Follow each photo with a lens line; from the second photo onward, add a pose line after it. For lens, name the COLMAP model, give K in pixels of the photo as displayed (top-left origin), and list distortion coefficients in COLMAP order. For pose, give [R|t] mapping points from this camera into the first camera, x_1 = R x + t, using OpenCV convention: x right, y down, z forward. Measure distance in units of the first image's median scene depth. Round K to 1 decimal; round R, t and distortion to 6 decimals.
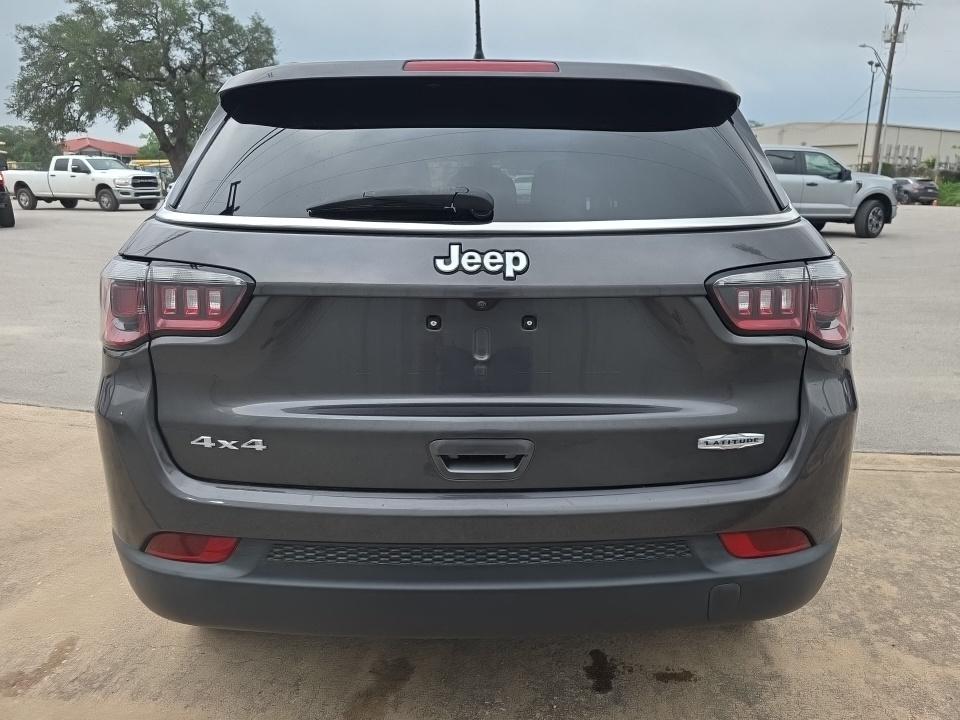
lens RADIAL K [[650.7, 0, 491.0], [0, 650.7, 361.7], [0, 0, 1]] dist [0.017937, -0.004978]
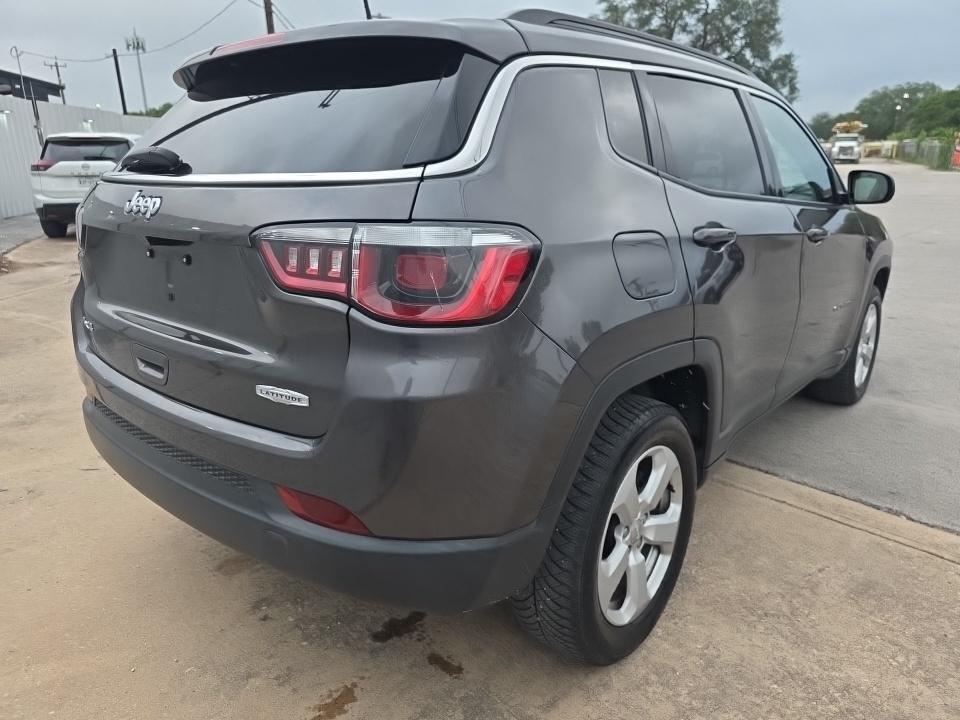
lens RADIAL K [[650.7, 0, 491.0], [0, 650.7, 361.7], [0, 0, 1]] dist [0.017937, -0.004978]
pose [[0.762929, 0.184771, -0.619516, 0.824468], [-0.166005, 0.982146, 0.088491, -0.049071], [0.624806, 0.035330, 0.779980, 0.274061]]
